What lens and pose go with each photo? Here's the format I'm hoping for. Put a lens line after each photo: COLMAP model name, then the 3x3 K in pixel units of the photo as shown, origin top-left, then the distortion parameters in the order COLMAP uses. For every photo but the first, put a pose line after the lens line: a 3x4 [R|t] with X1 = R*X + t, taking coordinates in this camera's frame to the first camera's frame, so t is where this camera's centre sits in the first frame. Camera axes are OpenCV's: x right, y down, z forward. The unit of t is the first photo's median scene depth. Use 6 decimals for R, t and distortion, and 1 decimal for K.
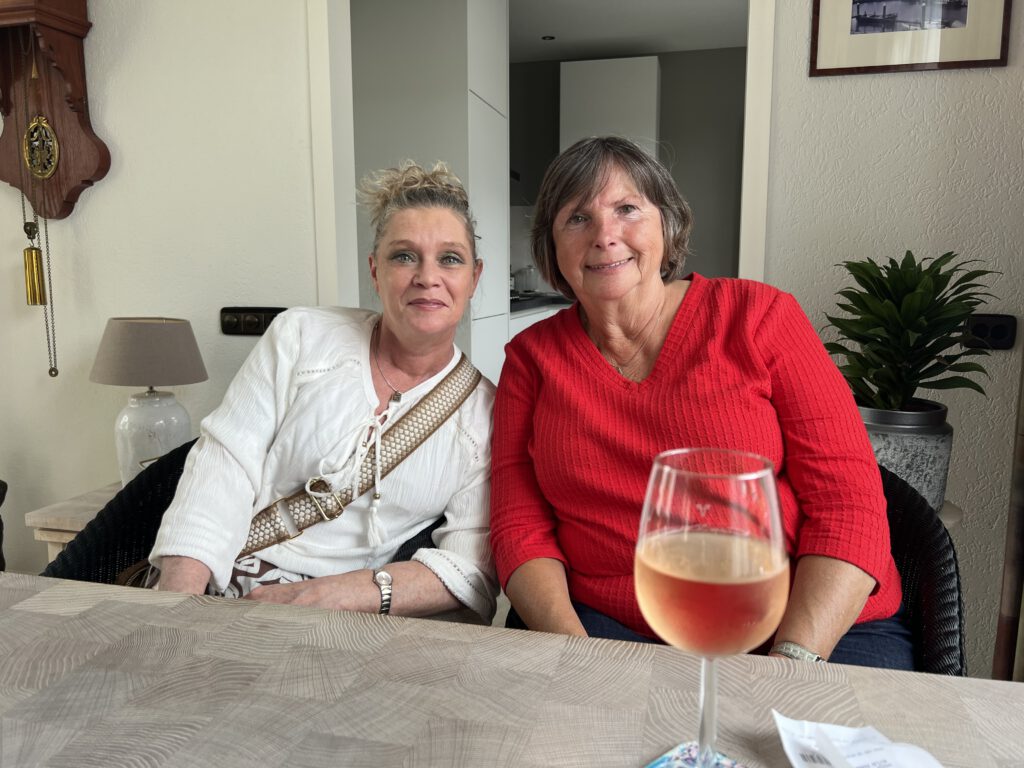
lens RADIAL K [[792.5, 0, 512.0], [0, 792.5, 384.0], [0, 0, 1]] dist [0.039152, -0.062763]
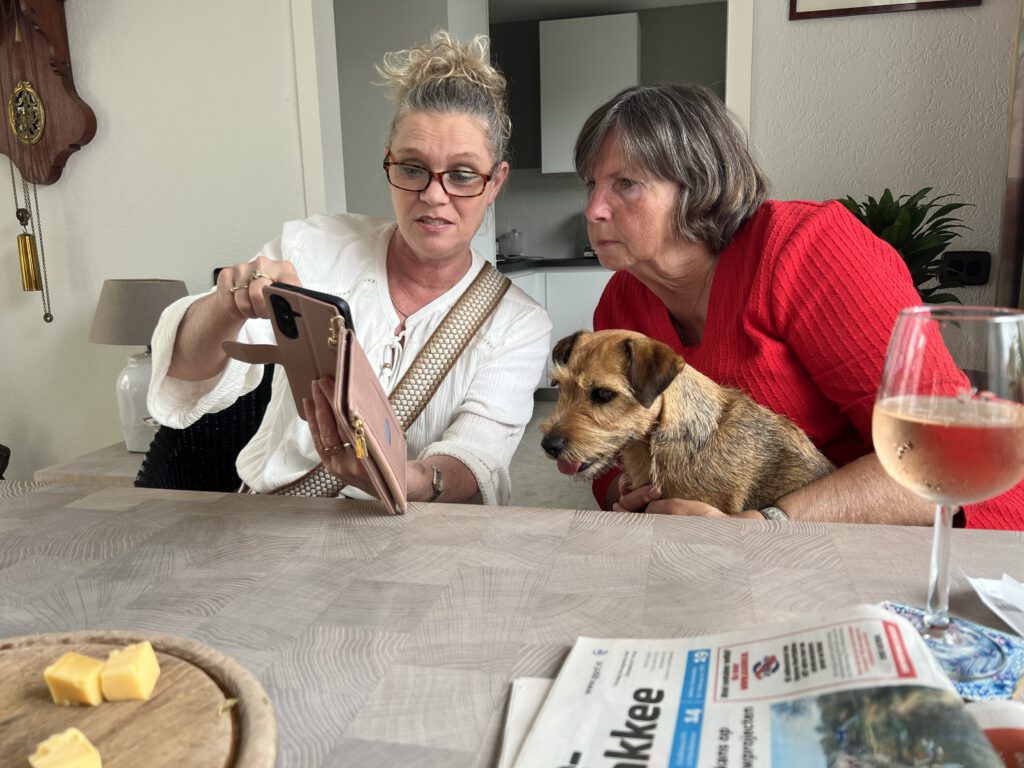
lens RADIAL K [[782.3, 0, 512.0], [0, 782.3, 384.0], [0, 0, 1]] dist [0.039446, -0.064567]
pose [[0.999525, -0.027676, 0.013589, -0.026770], [0.026980, 0.998435, 0.048979, 0.077797], [-0.014923, -0.048589, 0.998707, -0.074673]]
